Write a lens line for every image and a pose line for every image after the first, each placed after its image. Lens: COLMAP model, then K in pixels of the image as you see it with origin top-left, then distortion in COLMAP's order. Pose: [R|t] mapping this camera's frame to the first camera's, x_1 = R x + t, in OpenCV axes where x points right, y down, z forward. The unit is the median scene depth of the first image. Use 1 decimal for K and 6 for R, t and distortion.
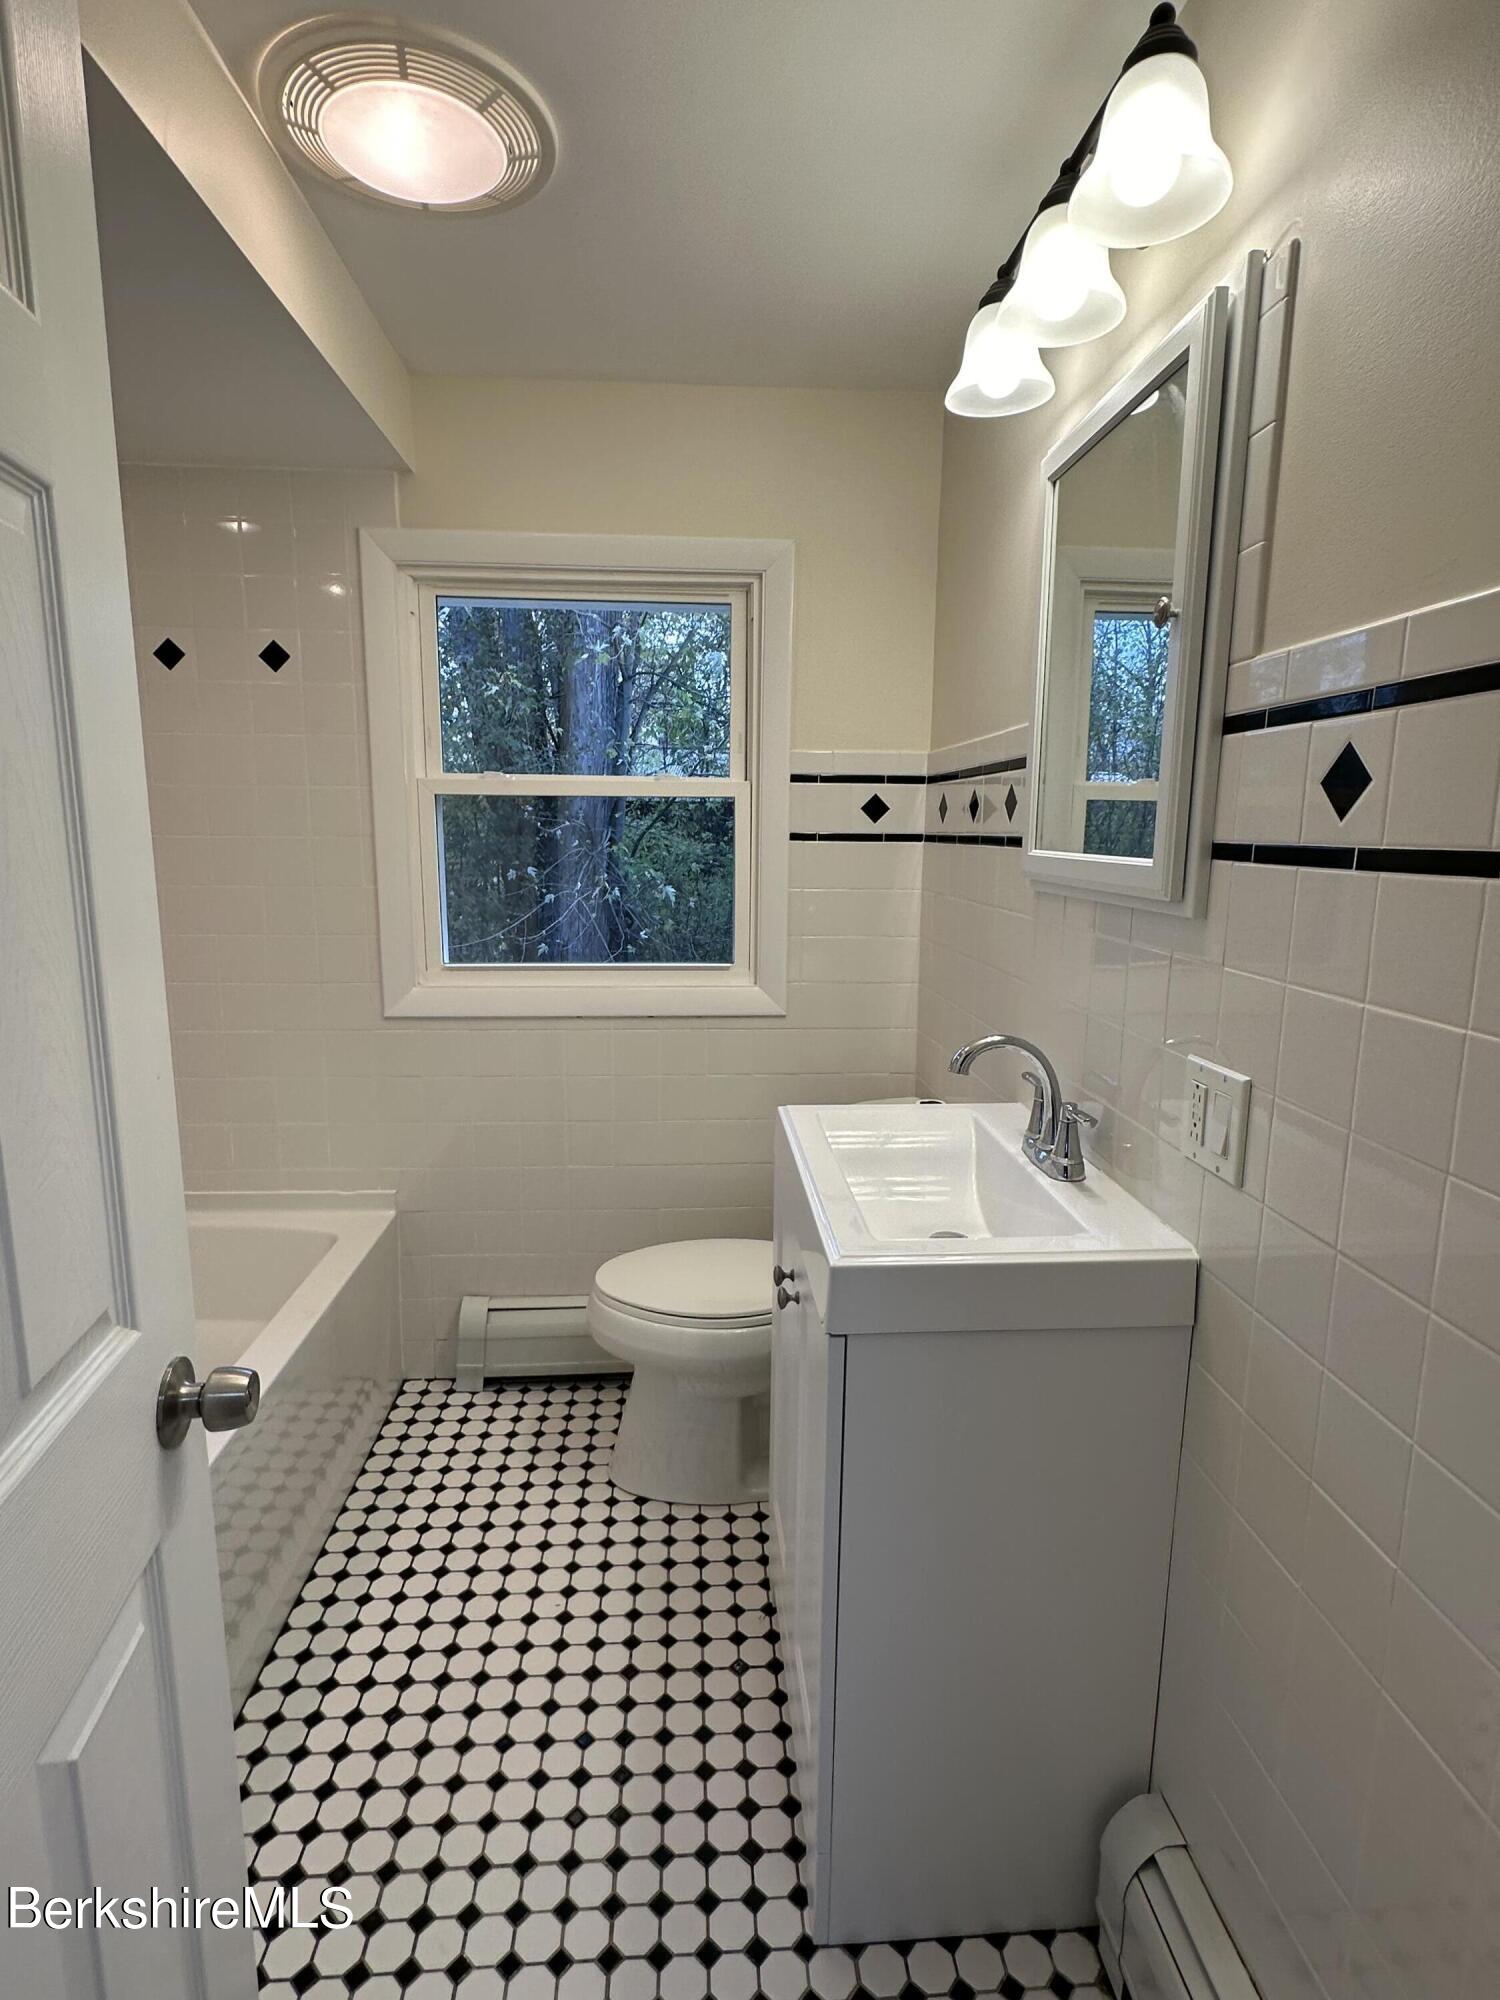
lens RADIAL K [[1002.9, 0, 747.9], [0, 1002.9, 995.5], [0, 0, 1]] dist [0.000705, -0.000592]
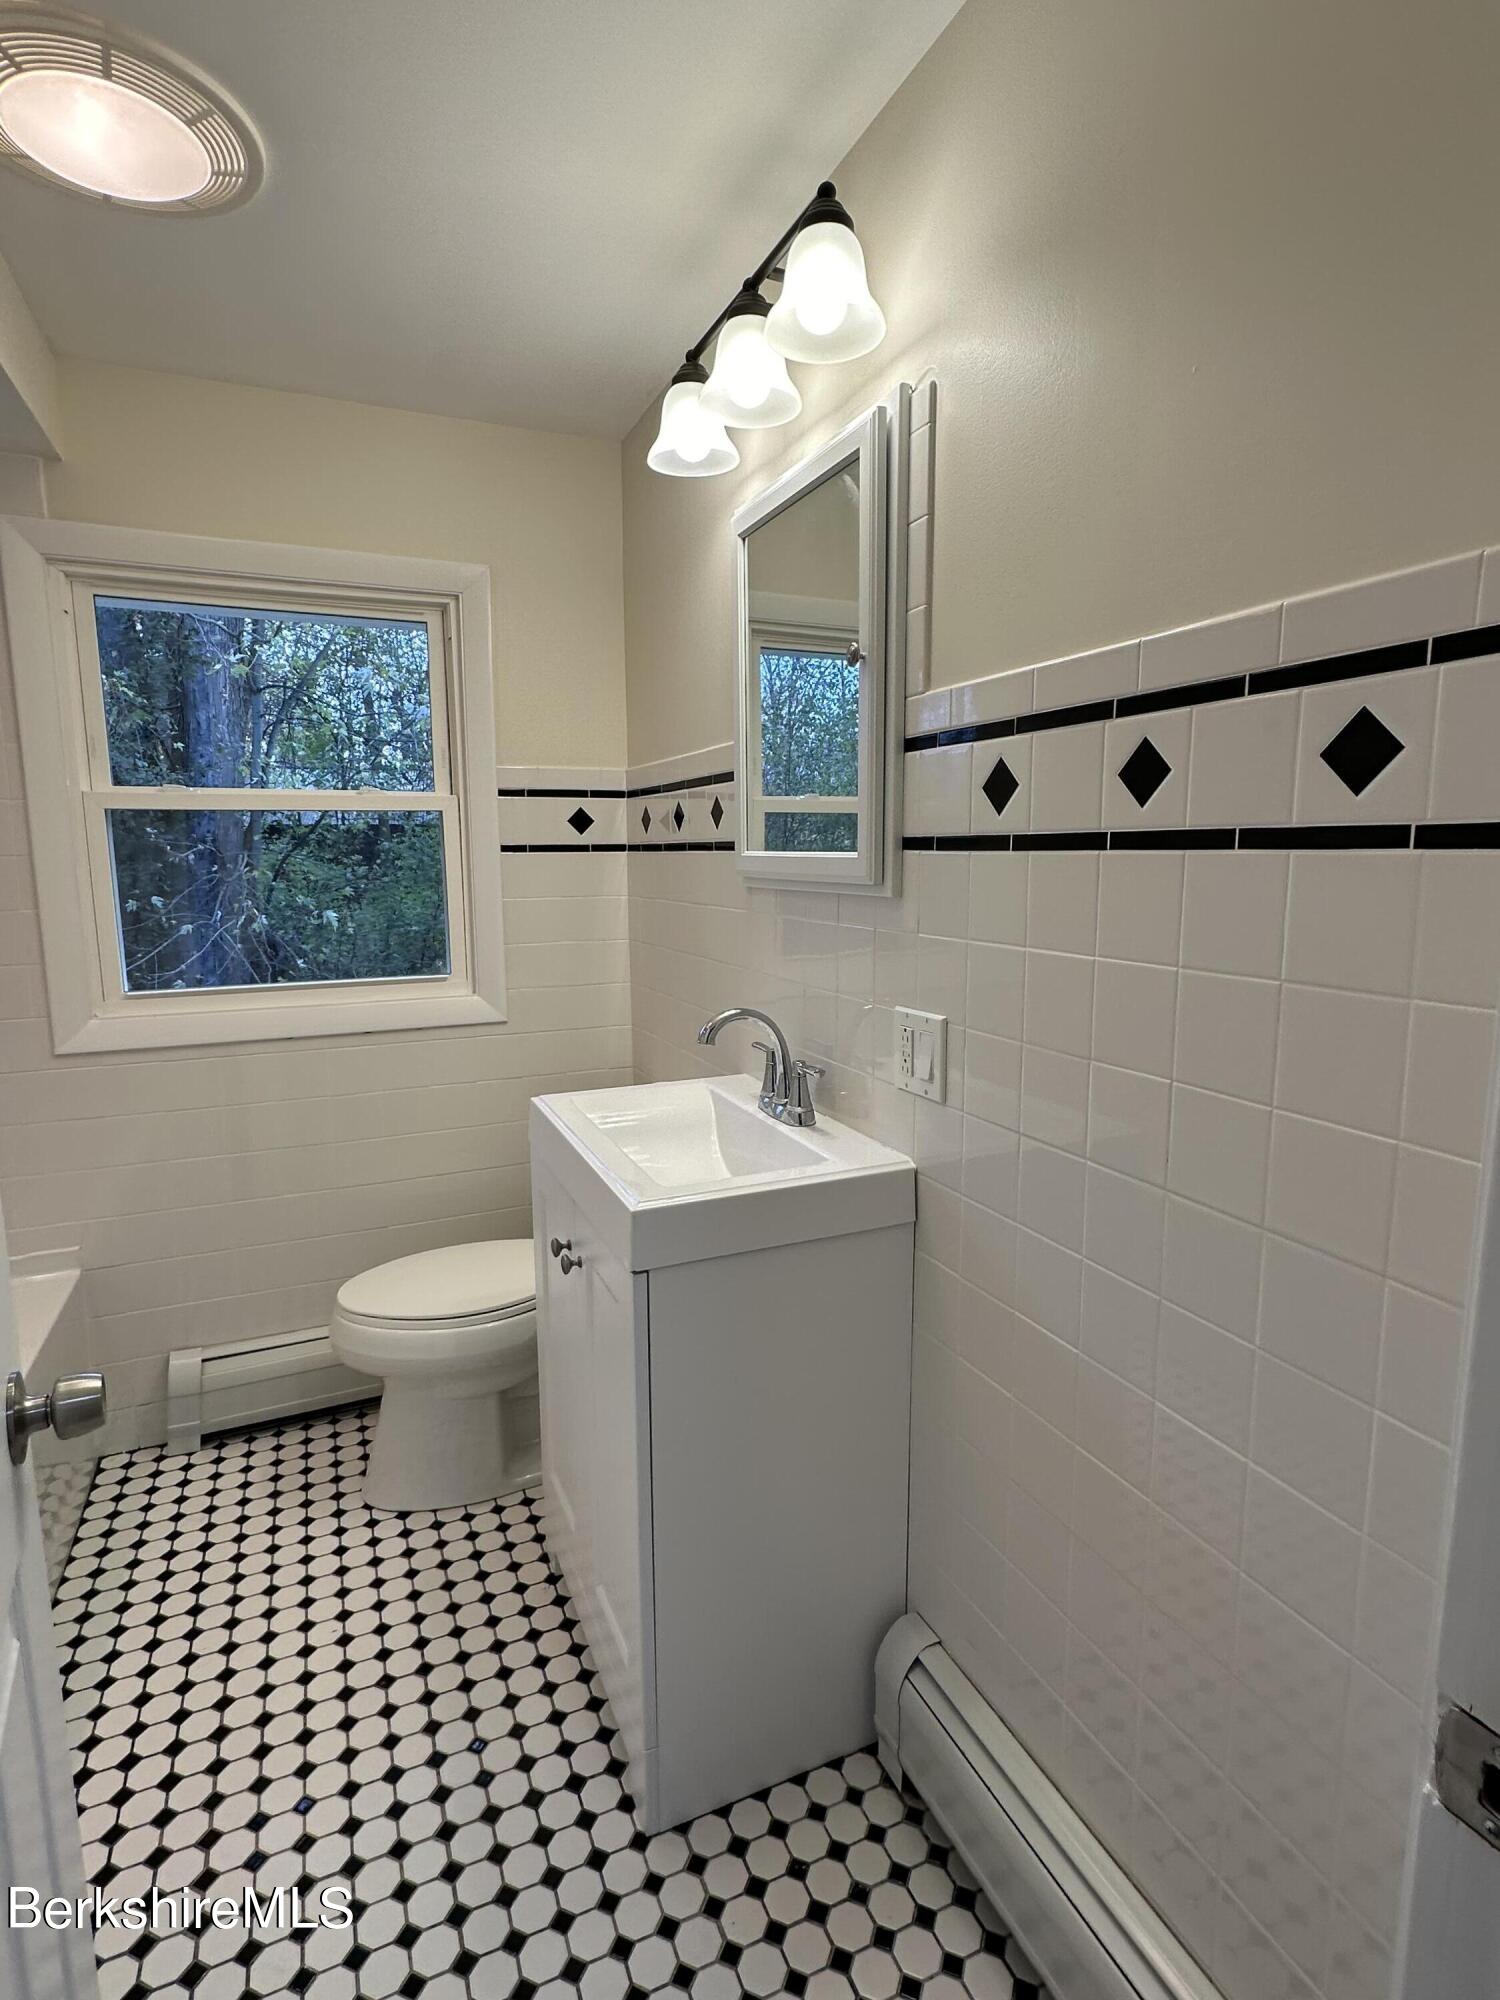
lens RADIAL K [[1002.9, 0, 747.9], [0, 1002.9, 995.5], [0, 0, 1]] dist [0.000705, -0.000592]
pose [[0.940126, -0.064833, 0.334604, -0.081111], [0.072113, 0.997352, -0.009366, 0.023346], [-0.333111, 0.032934, 0.942312, -0.063611]]
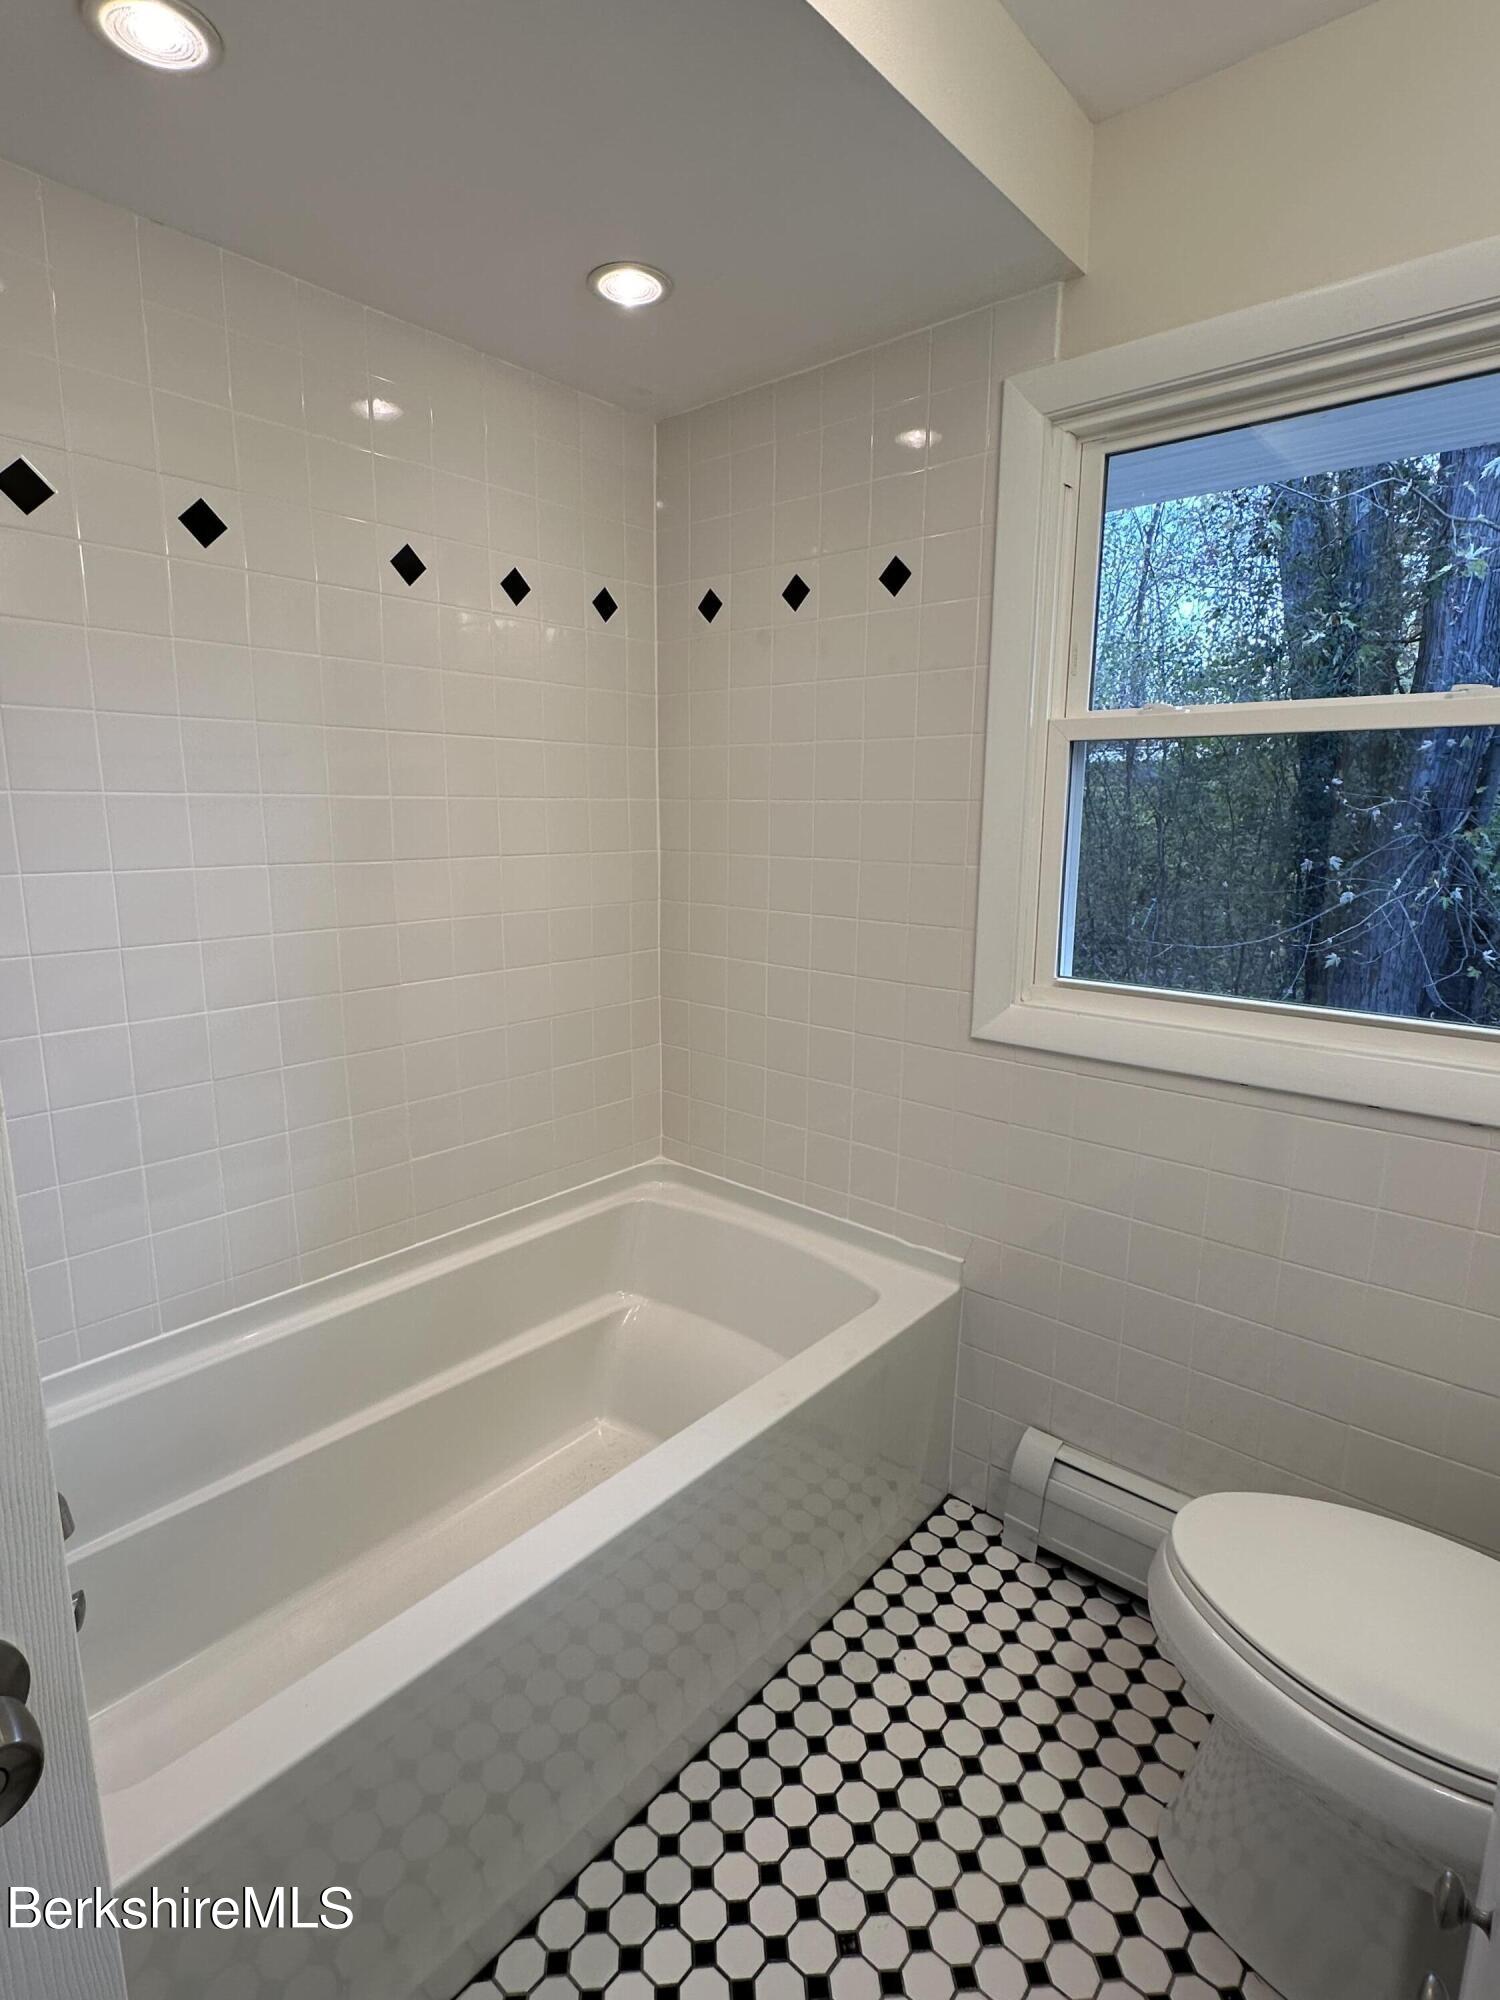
lens RADIAL K [[994.7, 0, 740.6], [0, 994.7, 995.4], [0, 0, 1]] dist [-0.000883, -0.000636]
pose [[0.708458, 0.125857, -0.694440, 0.039427], [-0.116511, 0.991327, 0.060799, -0.038918], [0.696069, 0.037836, 0.716977, 0.357587]]
